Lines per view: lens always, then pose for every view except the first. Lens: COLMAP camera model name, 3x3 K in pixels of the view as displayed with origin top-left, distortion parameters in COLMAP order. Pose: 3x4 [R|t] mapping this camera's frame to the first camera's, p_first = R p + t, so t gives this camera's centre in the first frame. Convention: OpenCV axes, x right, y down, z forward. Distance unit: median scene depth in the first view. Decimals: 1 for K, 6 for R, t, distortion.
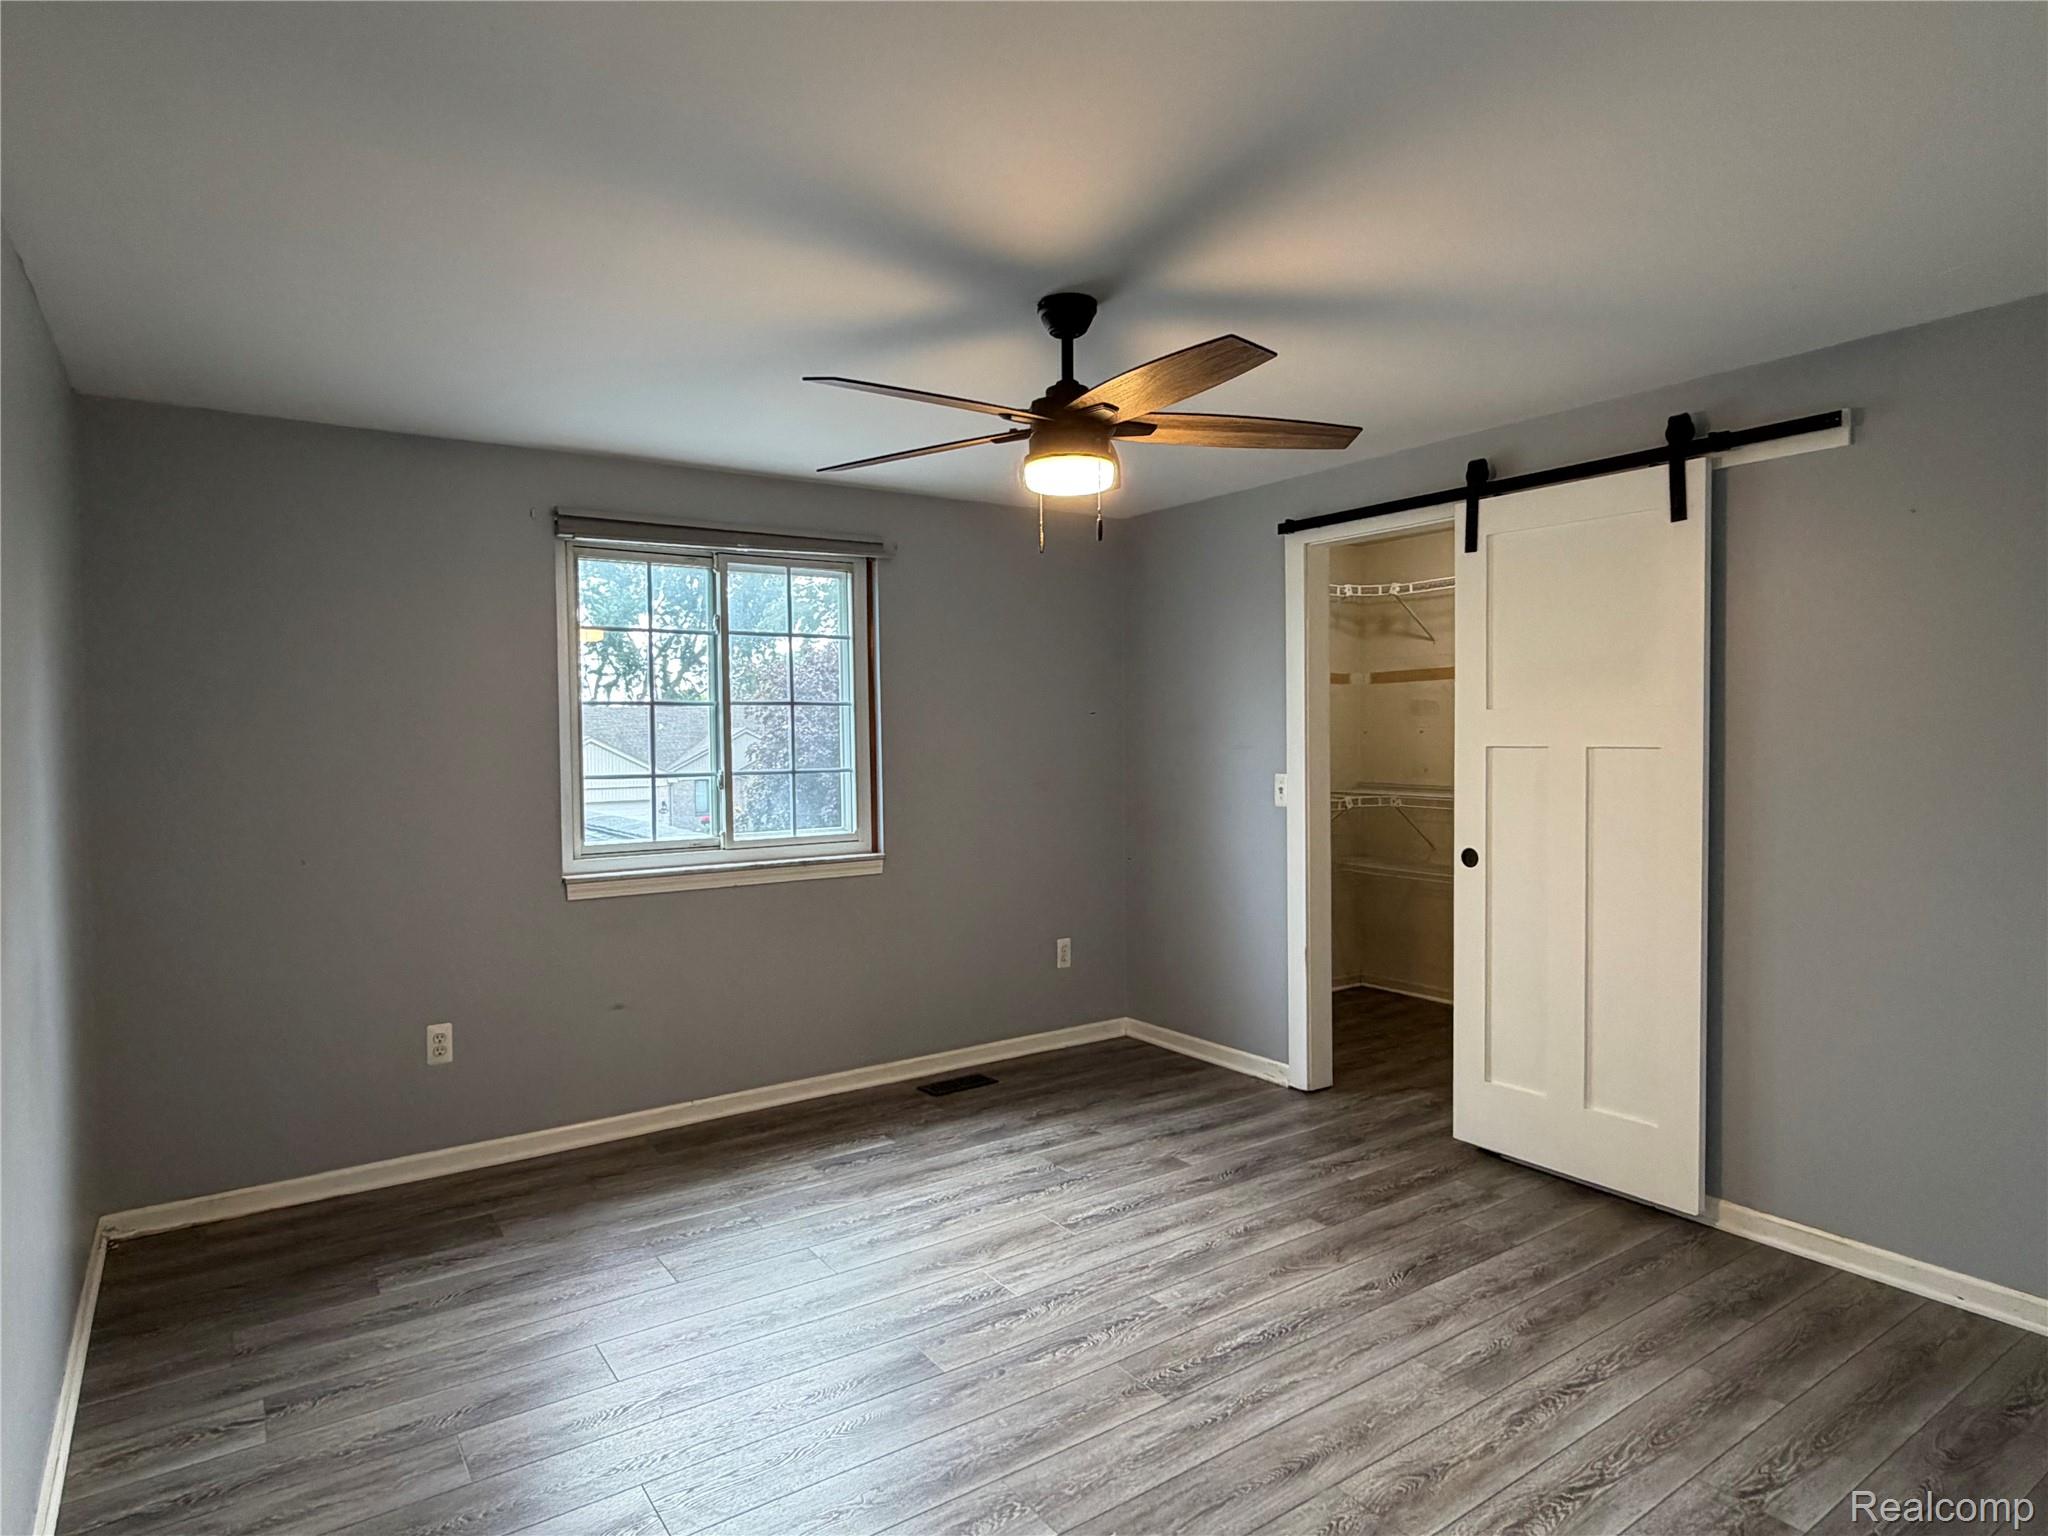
lens RADIAL K [[1168.0, 0, 1027.8], [0, 1168.0, 773.6], [0, 0, 1]] dist [-0.004829, 0.000500]
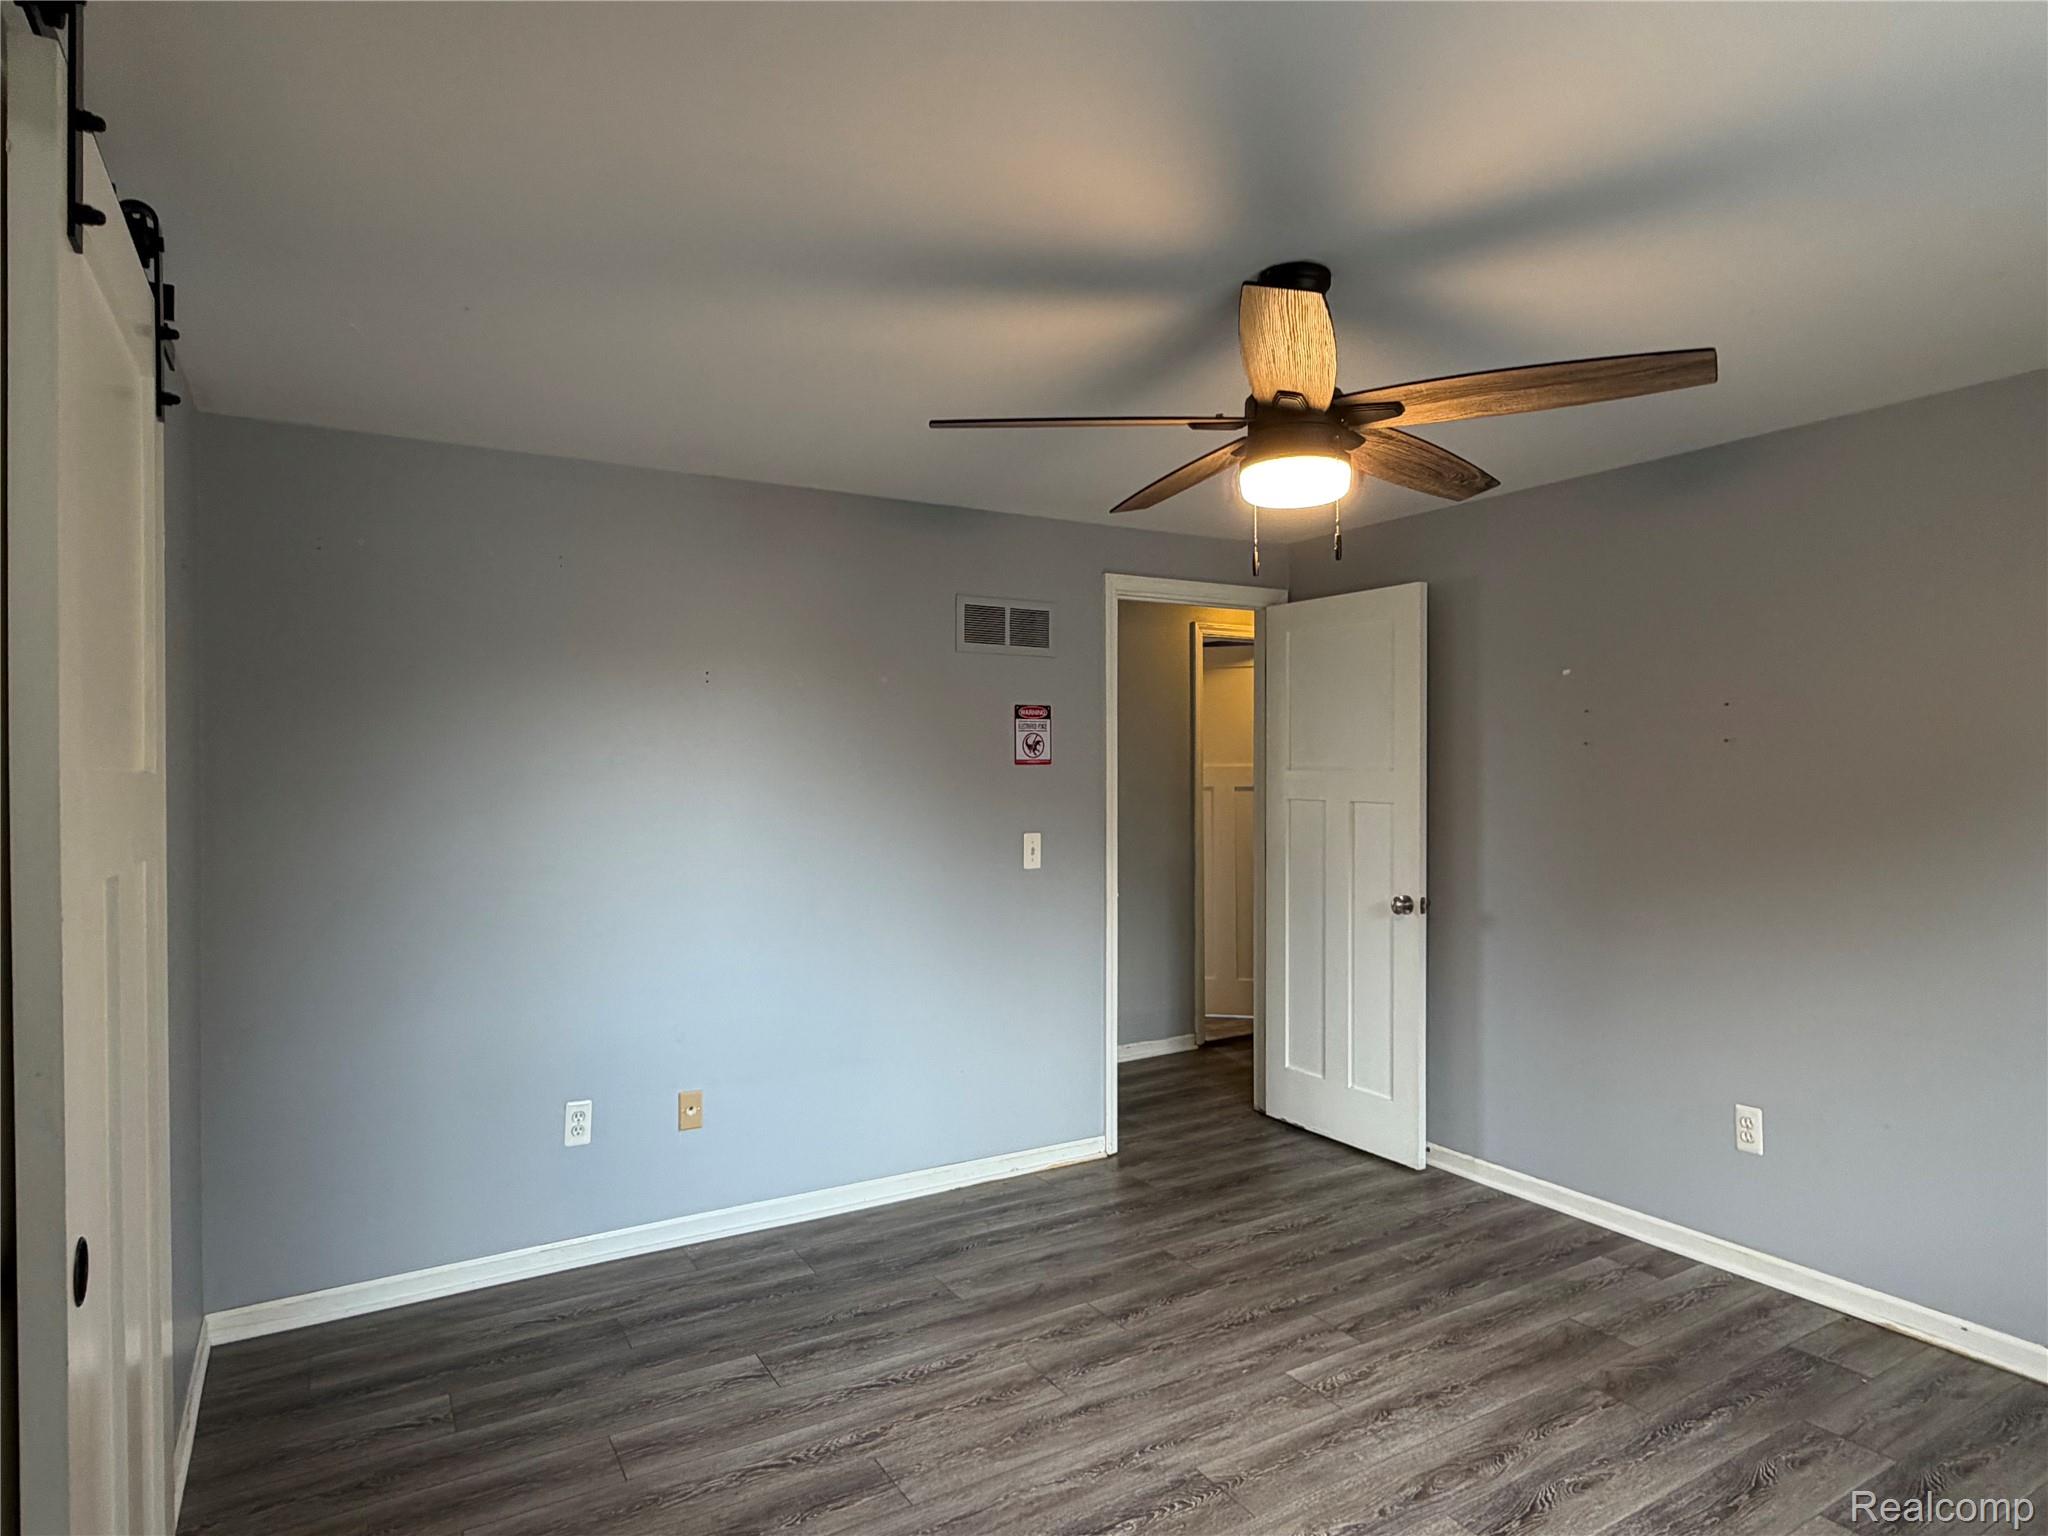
lens RADIAL K [[1168.0, 0, 1026.3], [0, 1168.0, 774.9], [0, 0, 1]] dist [-0.004829, 0.000500]
pose [[-0.996943, 0.017503, 0.076140, 0.185413], [0.021249, 0.998589, 0.048666, -0.105372], [-0.075181, 0.050135, -0.995909, 2.044627]]
